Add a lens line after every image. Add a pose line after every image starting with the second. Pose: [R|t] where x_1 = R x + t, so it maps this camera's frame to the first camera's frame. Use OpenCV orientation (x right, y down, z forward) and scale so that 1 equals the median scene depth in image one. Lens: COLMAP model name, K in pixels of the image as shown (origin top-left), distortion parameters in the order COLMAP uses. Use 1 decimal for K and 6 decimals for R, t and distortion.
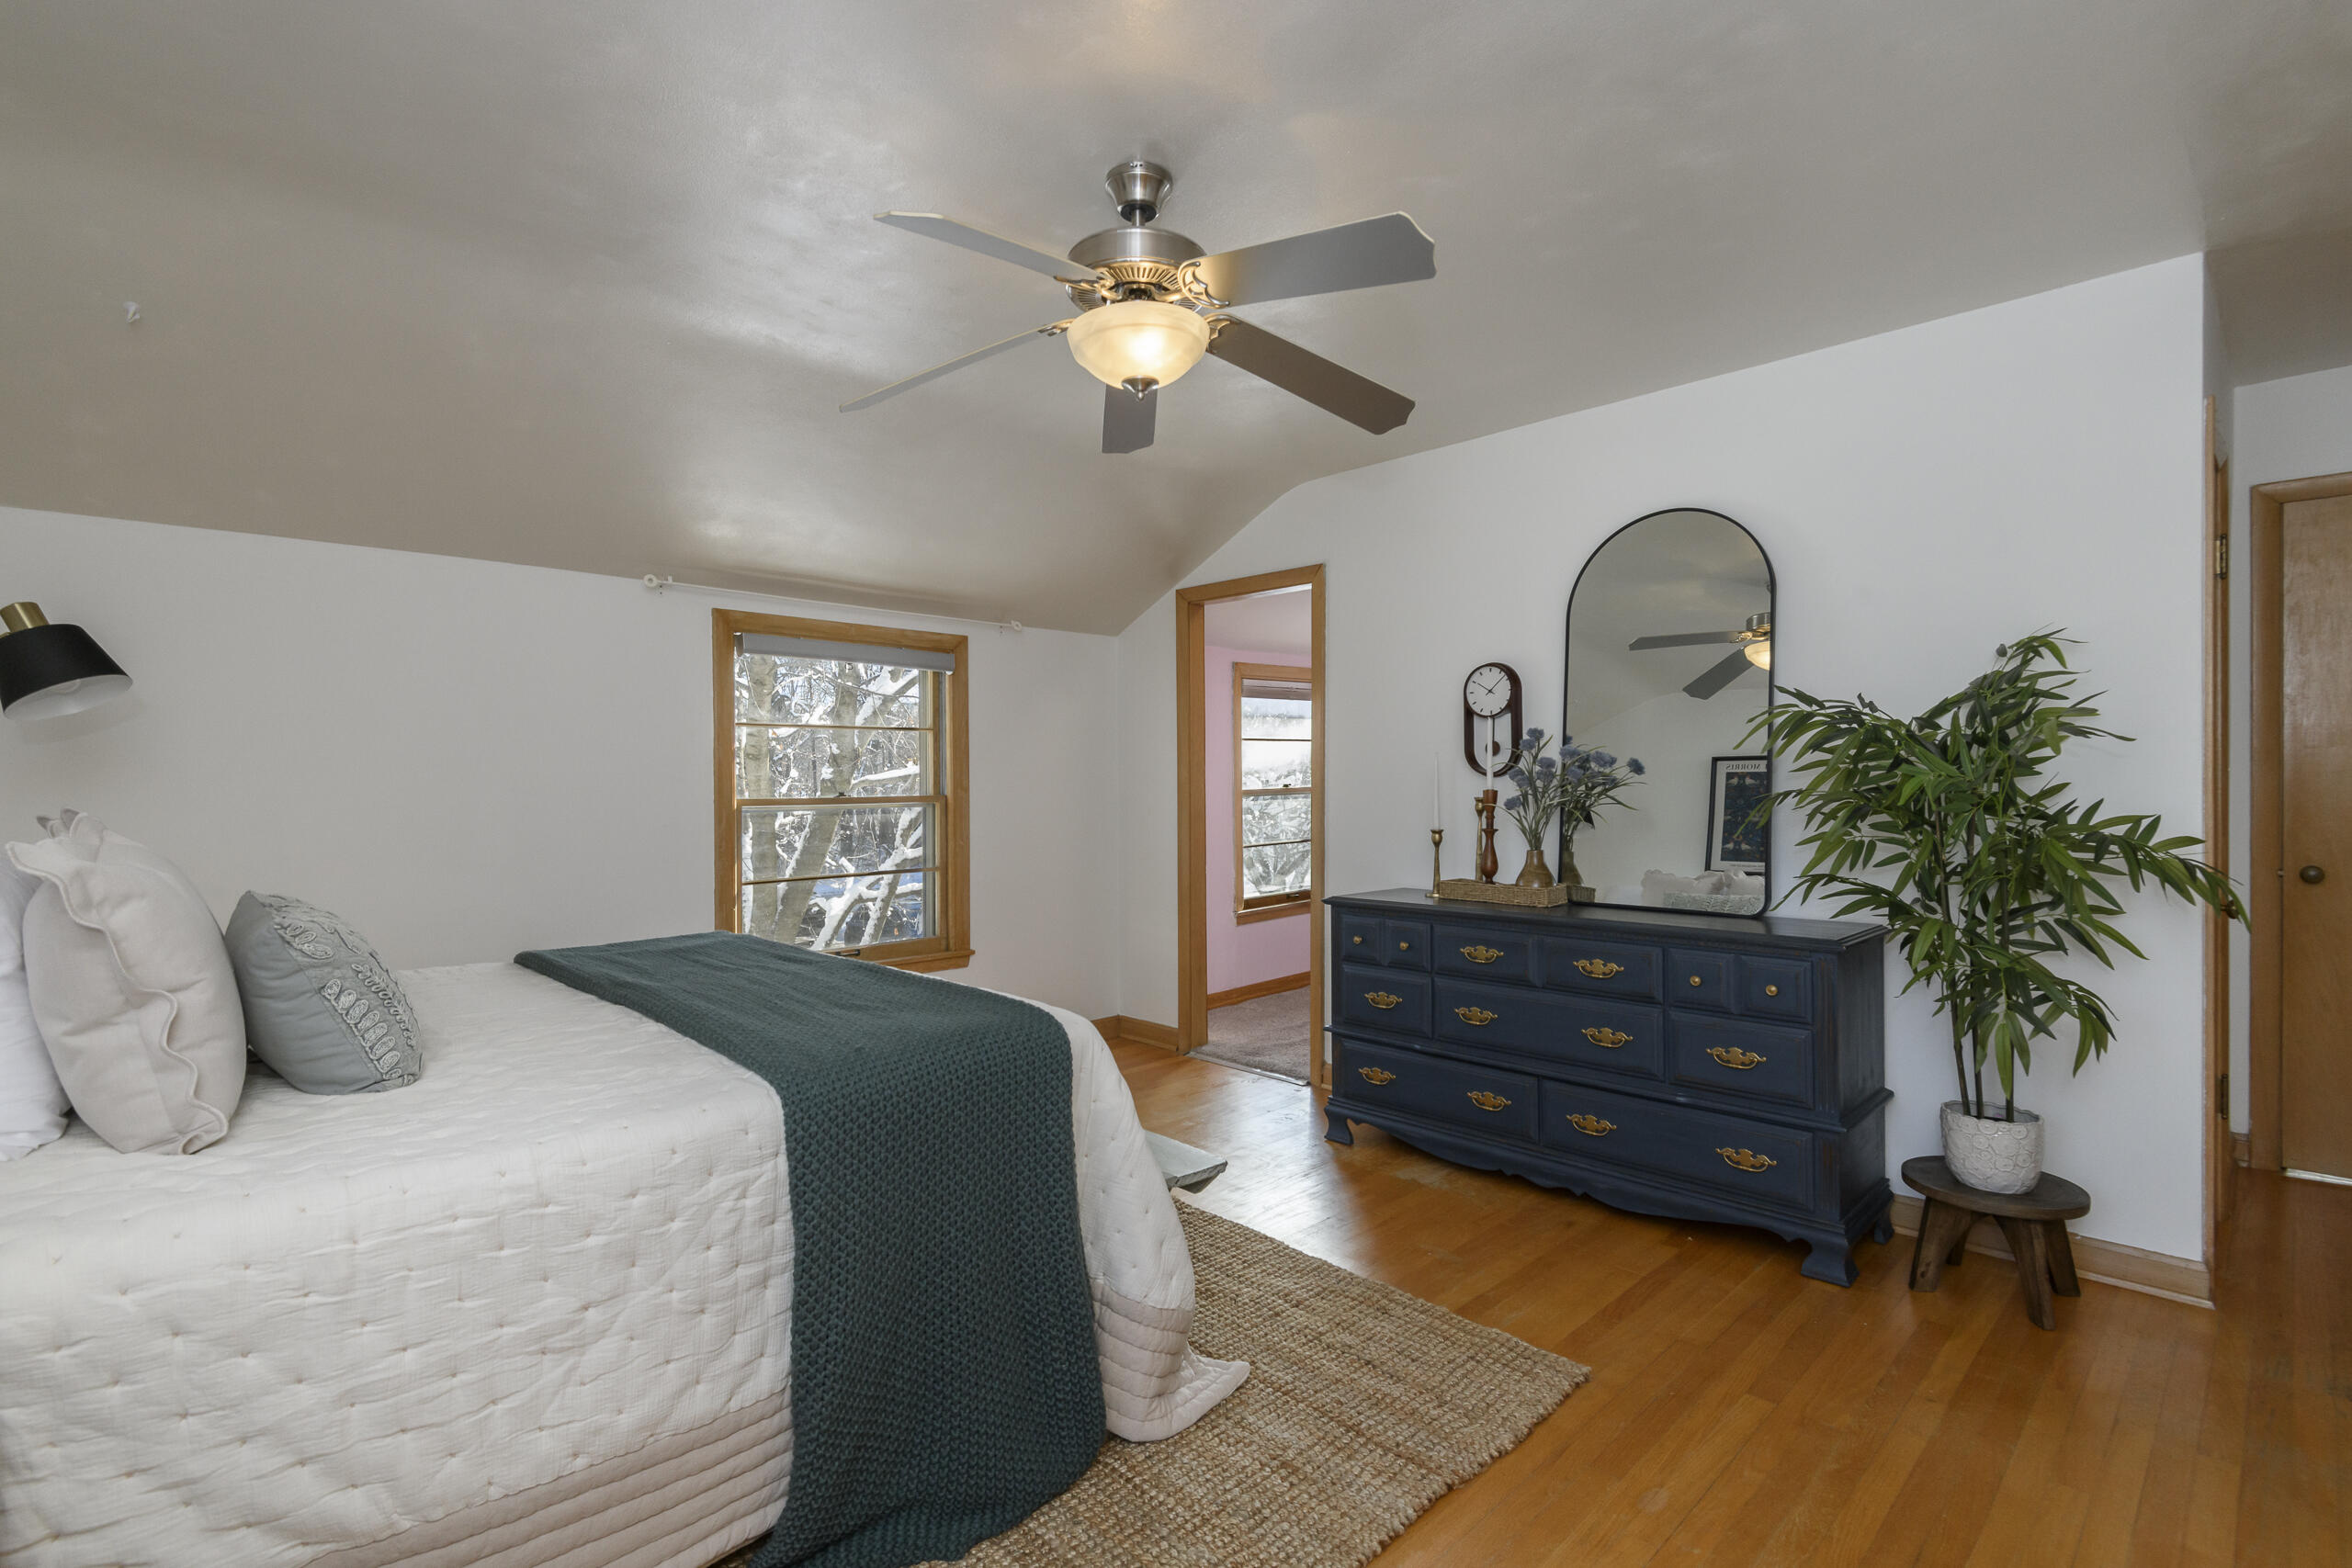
lens RADIAL K [[1077.2, 0, 1174.0], [0, 1077.2, 778.7], [0, 0, 1]] dist [0.012067, -0.005194]
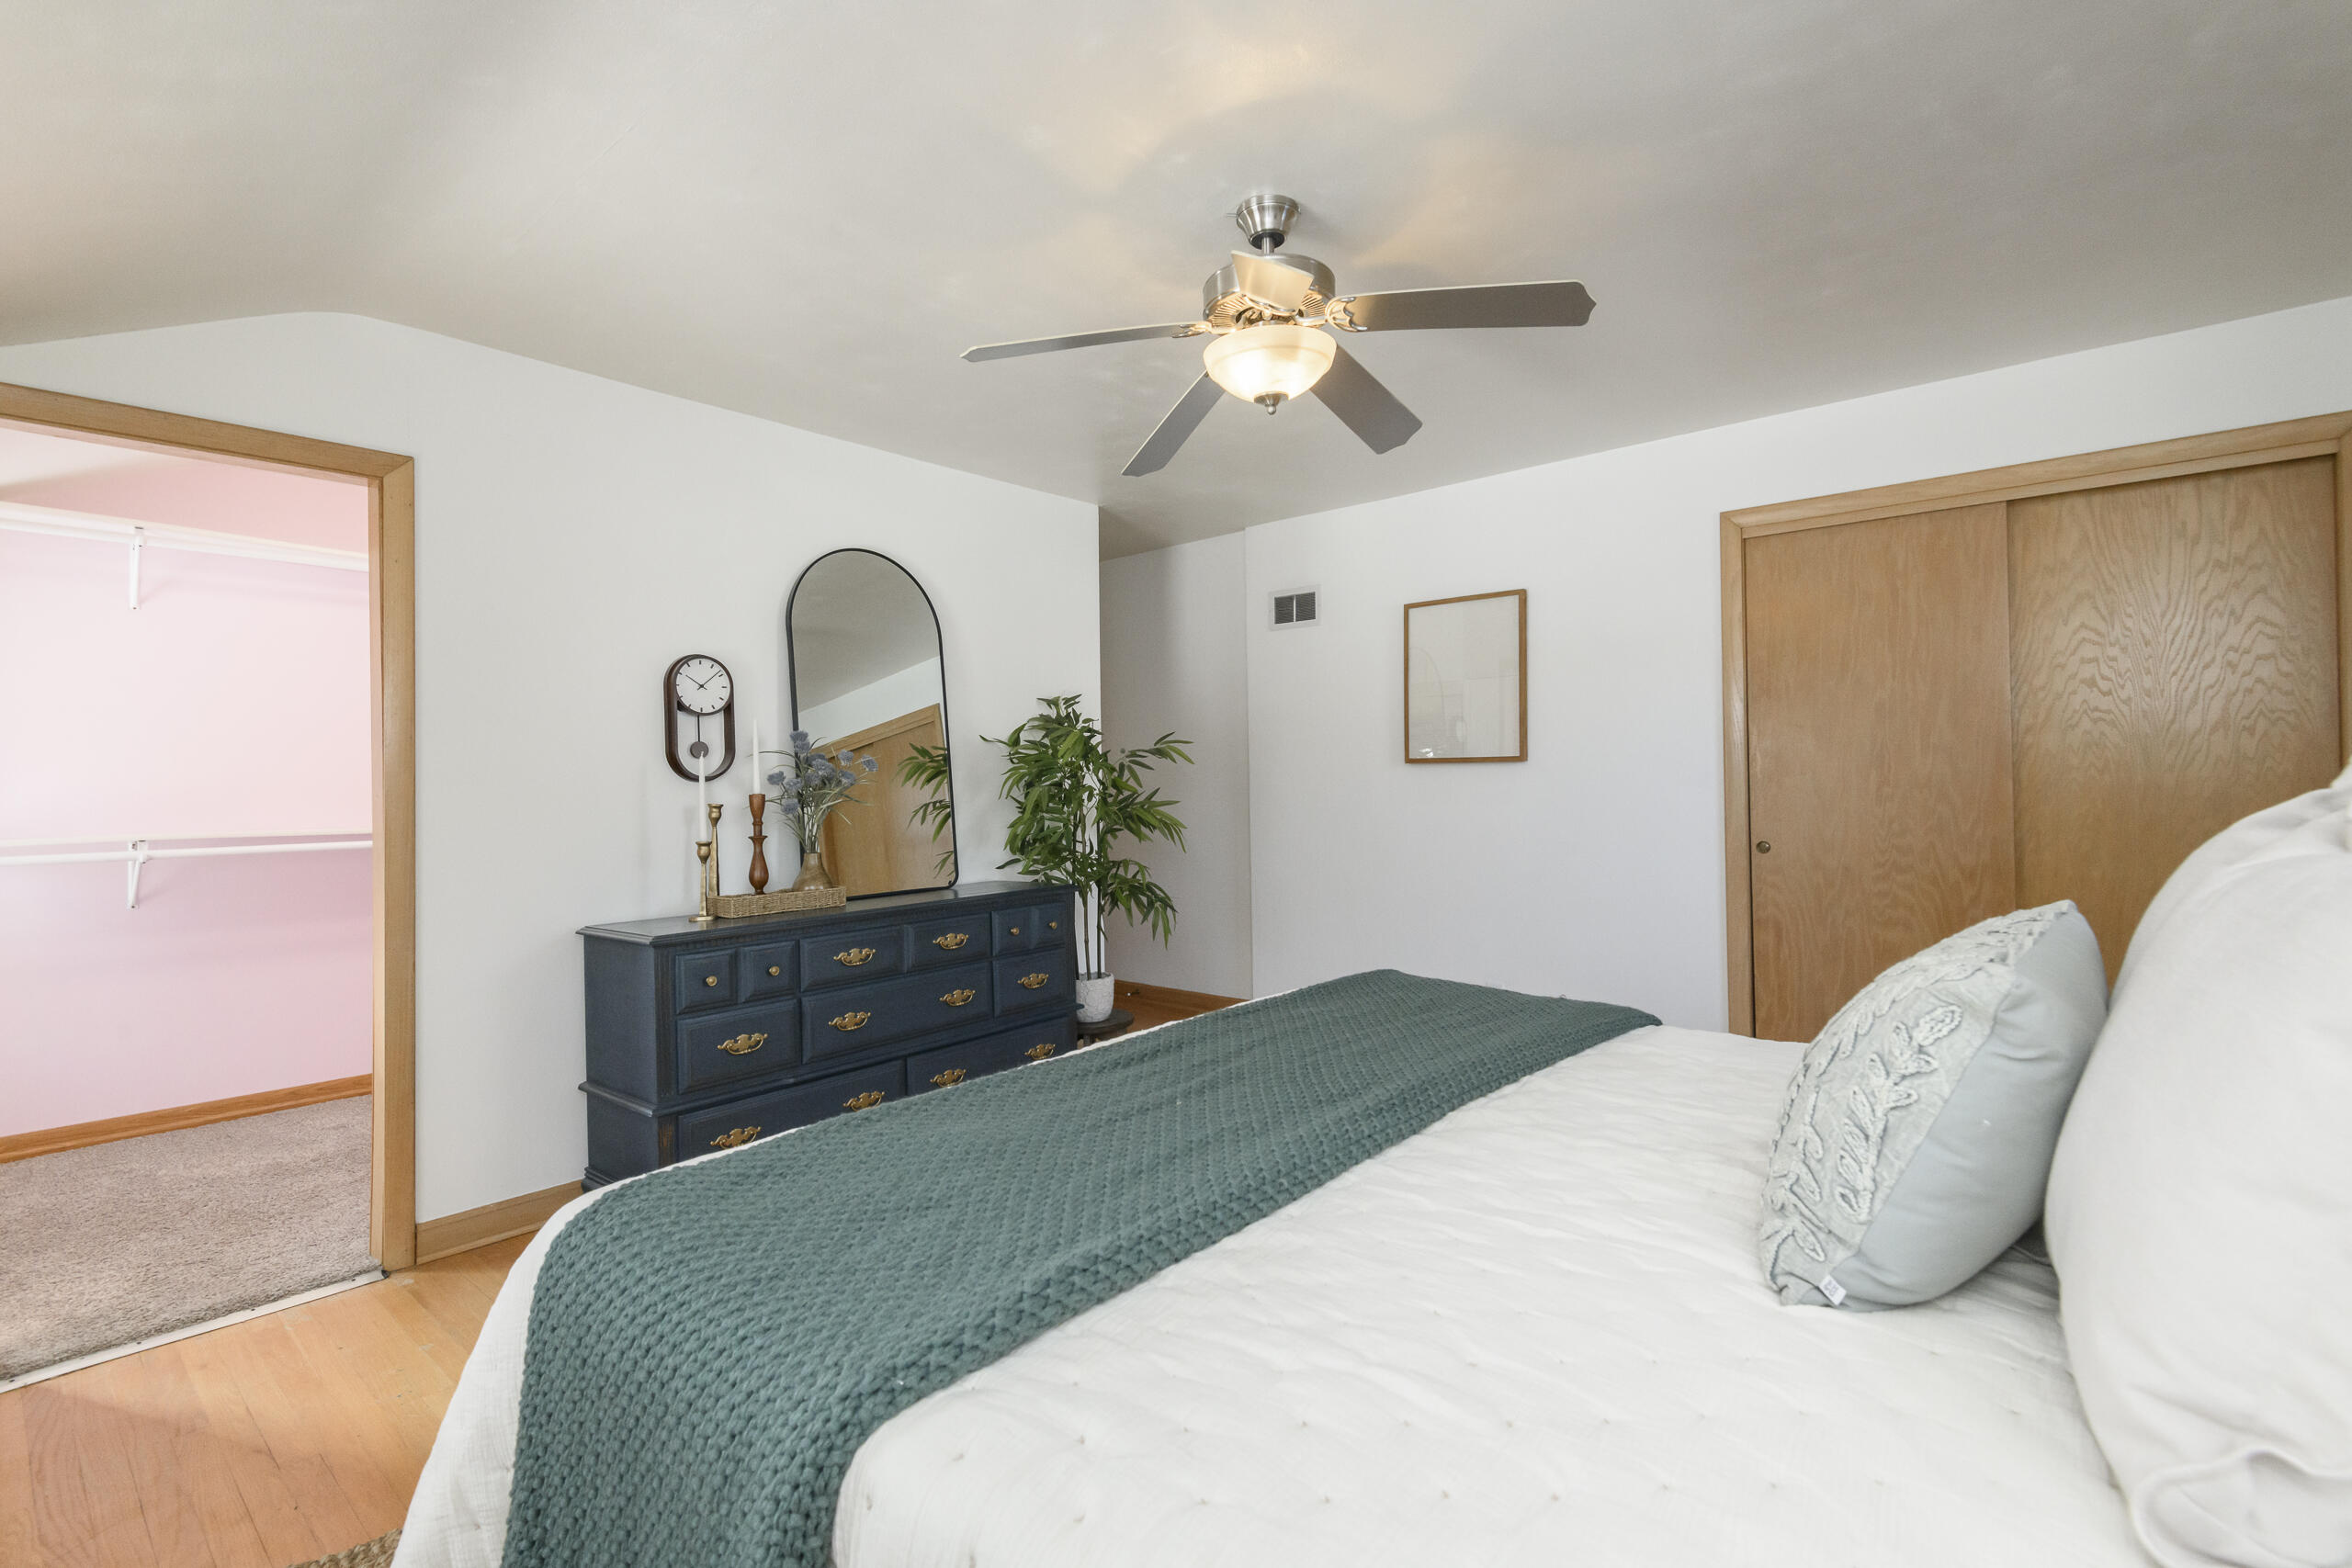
lens RADIAL K [[1077.2, 0, 1173.6], [0, 1077.2, 781.7], [0, 0, 1]] dist [0.012067, -0.005194]
pose [[-0.096008, 0.005166, 0.995367, -0.660335], [0.019626, 0.999802, -0.003296, 0.009293], [-0.995187, 0.019219, -0.096091, 0.720131]]
